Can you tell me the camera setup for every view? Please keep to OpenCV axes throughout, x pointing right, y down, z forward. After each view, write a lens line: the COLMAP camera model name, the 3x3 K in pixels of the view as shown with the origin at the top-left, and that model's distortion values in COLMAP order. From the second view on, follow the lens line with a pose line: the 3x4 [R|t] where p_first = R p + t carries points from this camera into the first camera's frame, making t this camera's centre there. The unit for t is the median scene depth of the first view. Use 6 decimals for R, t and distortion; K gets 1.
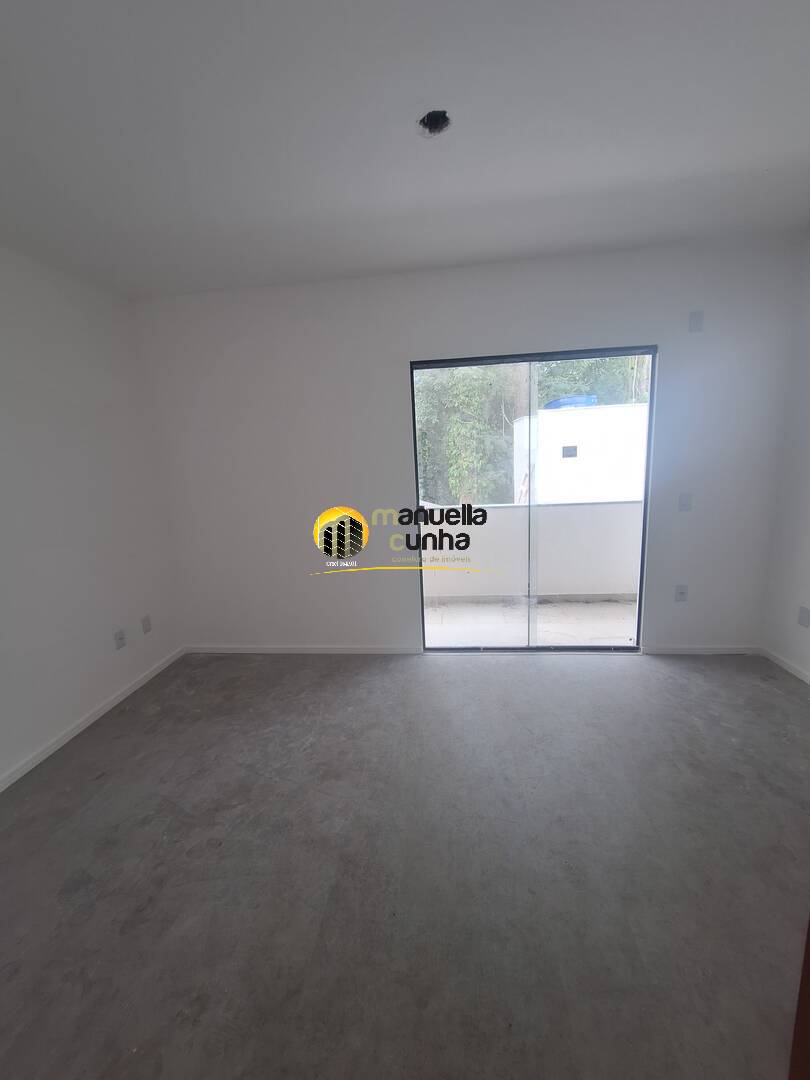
lens RADIAL K [[430.0, 0, 407.8], [0, 430.0, 537.0], [0, 0, 1]] dist [-0.001283, 0.000464]
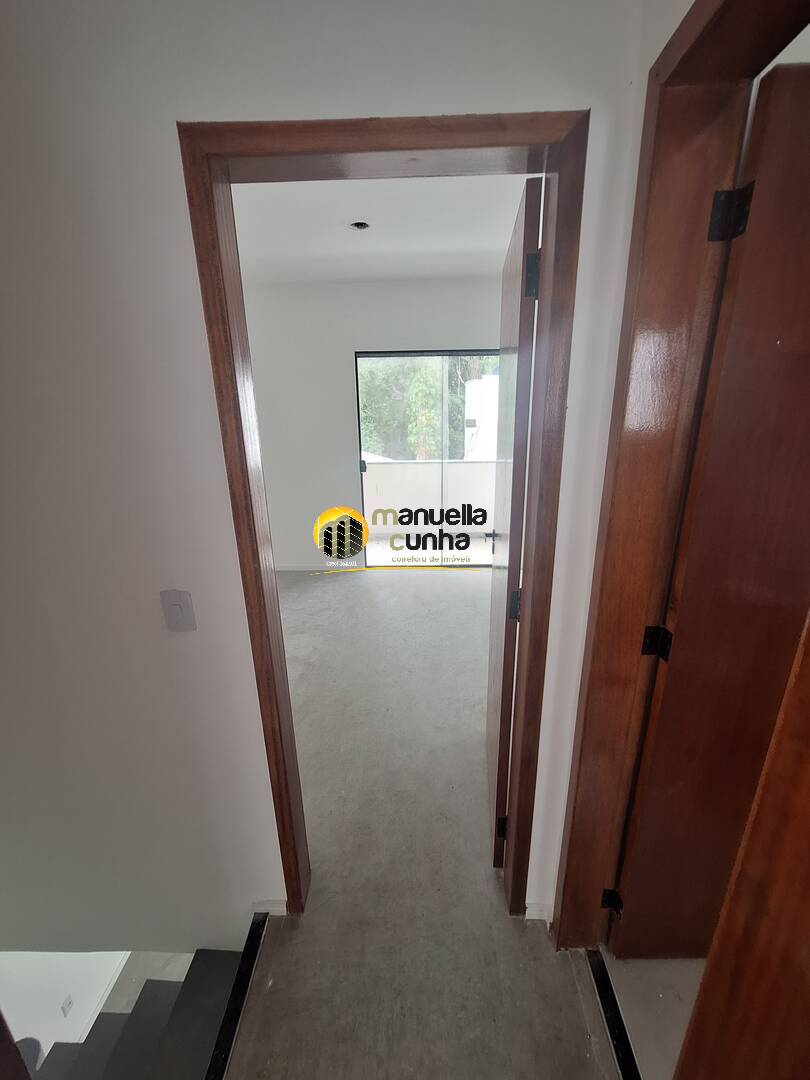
lens RADIAL K [[430.0, 0, 407.8], [0, 430.0, 537.0], [0, 0, 1]] dist [-0.001283, 0.000464]
pose [[0.995796, 0.009917, 0.091059, 0.054453], [-0.018860, 0.995019, 0.097882, 0.035819], [-0.089635, -0.099187, 0.991023, -0.406502]]
